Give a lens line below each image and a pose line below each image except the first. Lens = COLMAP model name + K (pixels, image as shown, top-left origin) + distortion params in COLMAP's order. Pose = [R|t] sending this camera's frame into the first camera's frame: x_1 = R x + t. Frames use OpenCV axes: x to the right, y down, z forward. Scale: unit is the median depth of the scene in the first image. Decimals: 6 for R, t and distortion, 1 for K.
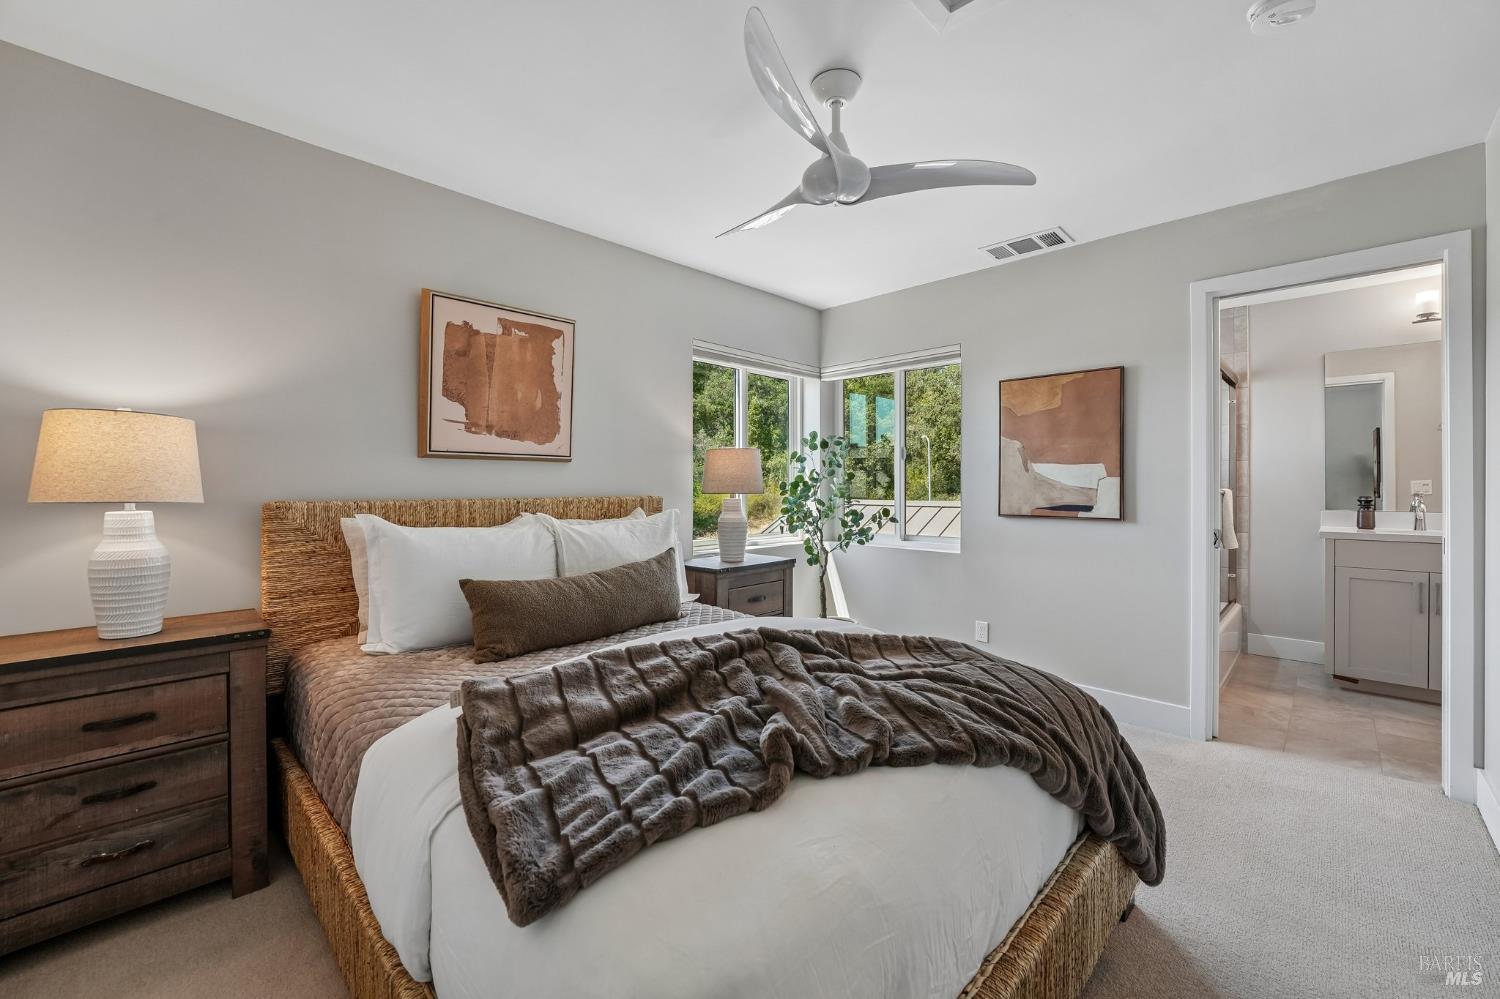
lens RADIAL K [[621.8, 0, 743.1], [0, 621.8, 468.0], [0, 0, 1]] dist [-0.025168, 0.000118]
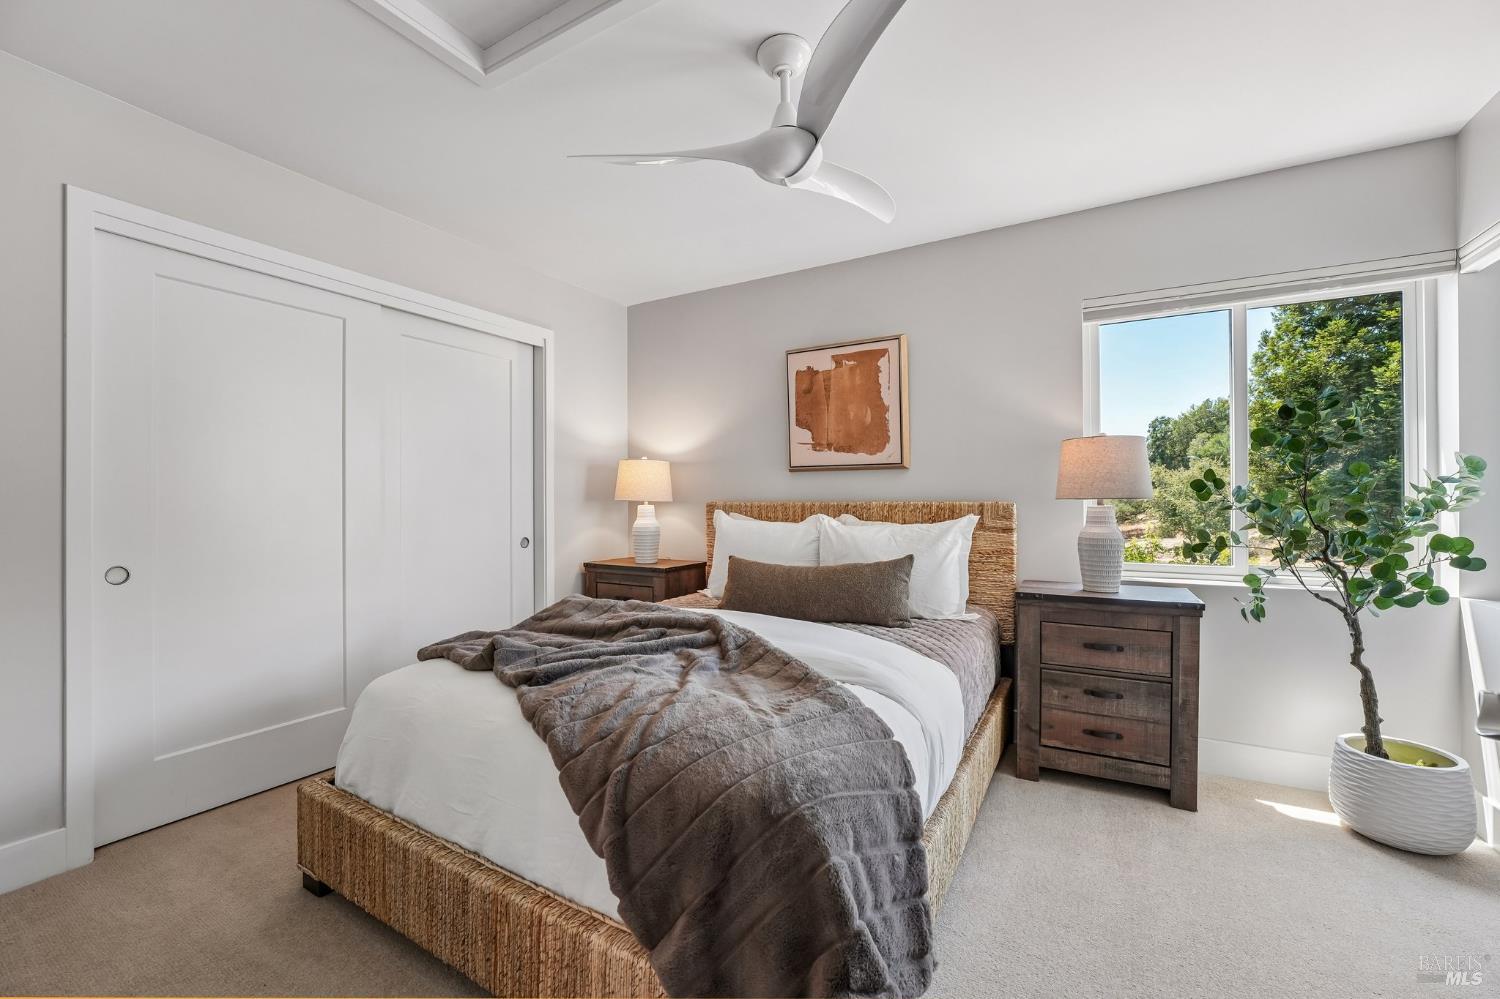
lens RADIAL K [[599.1, 0, 748.4], [0, 599.1, 497.6], [0, 0, 1]] dist [-0.022266, 0.000527]
pose [[0.230723, -0.000871, -0.973019, 0.721926], [0.031275, 0.999490, 0.006522, 0.027064], [0.972517, -0.031936, 0.230632, 0.553185]]
